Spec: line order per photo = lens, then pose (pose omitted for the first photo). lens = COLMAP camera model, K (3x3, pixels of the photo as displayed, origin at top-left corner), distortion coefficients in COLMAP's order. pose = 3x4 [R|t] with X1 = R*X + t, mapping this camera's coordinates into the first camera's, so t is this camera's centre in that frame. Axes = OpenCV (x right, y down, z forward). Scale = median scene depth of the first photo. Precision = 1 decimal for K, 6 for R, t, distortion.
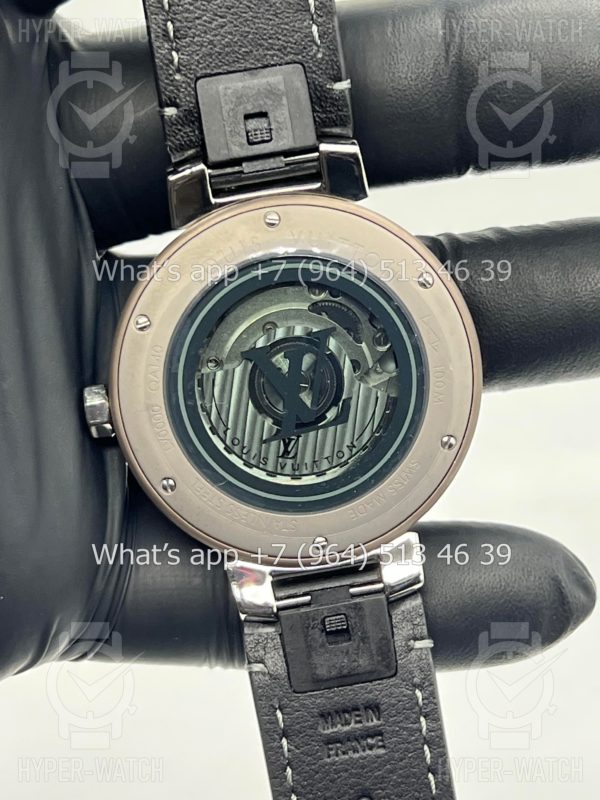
lens RADIAL K [[1805.0, 0, 298.5], [0, 1805.0, 417.4], [0, 0, 1]] dist [0.143908, -0.073313]
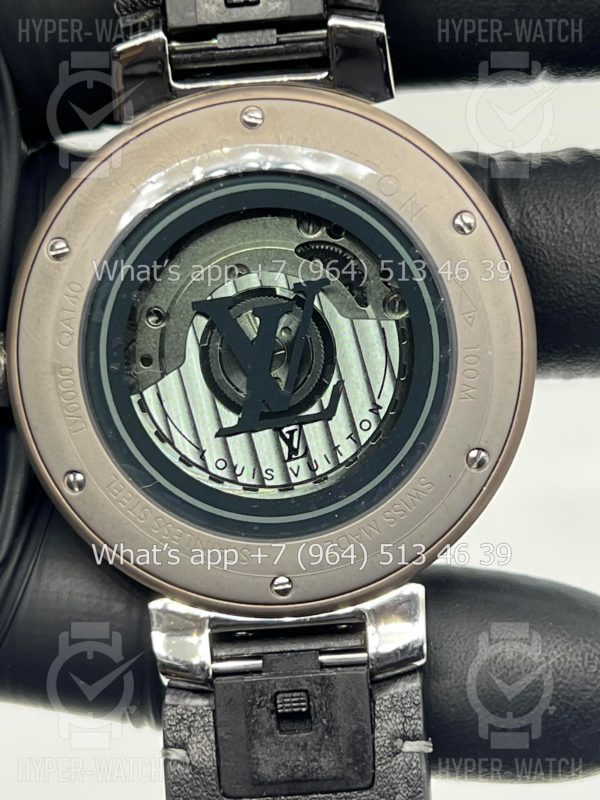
lens RADIAL K [[1774.2, 0, 300.0], [0, 1774.2, 400.0], [0, 0, 1]] dist [0.070337, -0.334787]
pose [[0.991219, 0.090333, -0.096569, 0.078992], [-0.095169, 0.994365, -0.046695, 0.029736], [0.091806, 0.055475, 0.994230, 0.315021]]
